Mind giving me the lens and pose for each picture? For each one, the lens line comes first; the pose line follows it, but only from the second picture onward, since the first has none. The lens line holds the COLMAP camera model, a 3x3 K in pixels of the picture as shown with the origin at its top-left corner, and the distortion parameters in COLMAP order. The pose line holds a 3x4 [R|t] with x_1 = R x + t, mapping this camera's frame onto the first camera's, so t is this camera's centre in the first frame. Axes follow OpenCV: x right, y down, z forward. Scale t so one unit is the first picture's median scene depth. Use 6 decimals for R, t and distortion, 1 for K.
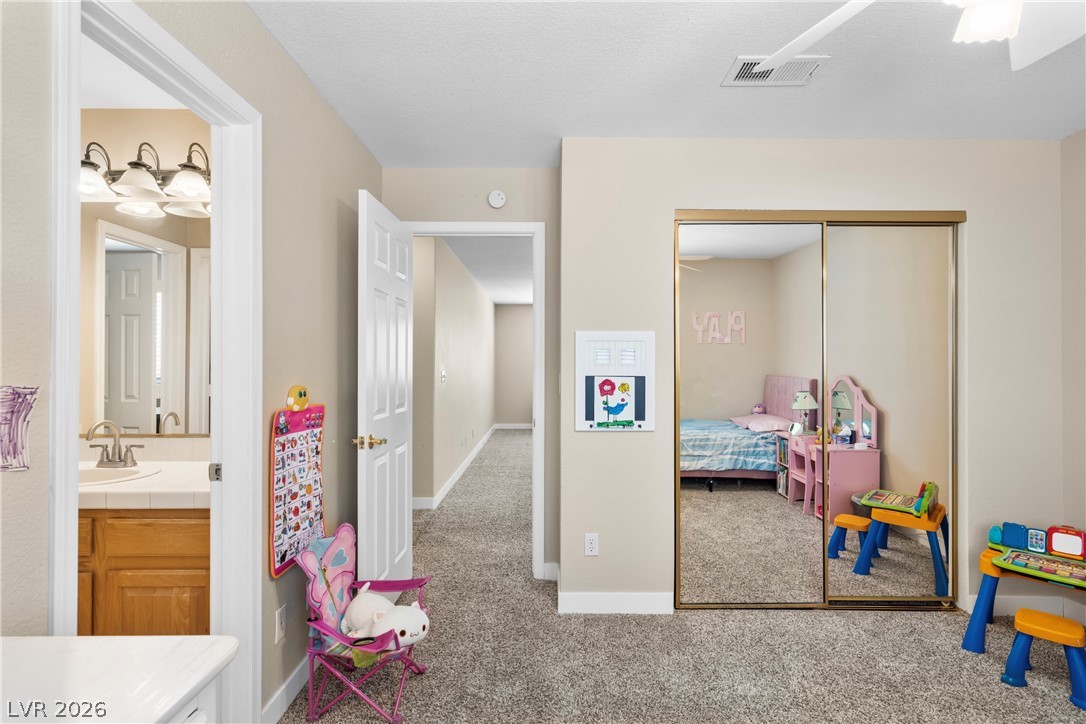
lens RADIAL K [[517.9, 0, 543.6], [0, 517.9, 357.3], [0, 0, 1]] dist [0.001097, 0.000453]
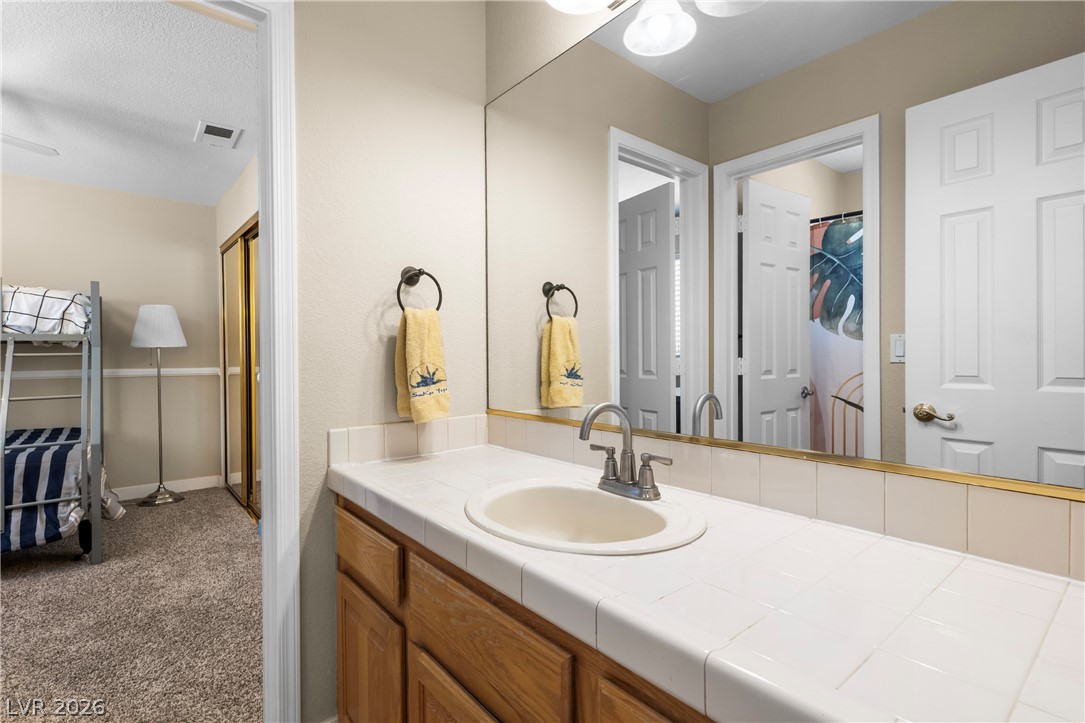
lens RADIAL K [[517.4, 0, 543.1], [0, 517.4, 356.8], [0, 0, 1]] dist [0.001097, 0.000453]
pose [[0.642608, -0.000092, -0.766195, -0.425094], [0.012766, 0.999862, 0.010586, 0.060650], [0.766089, -0.016584, 0.642520, 0.533536]]
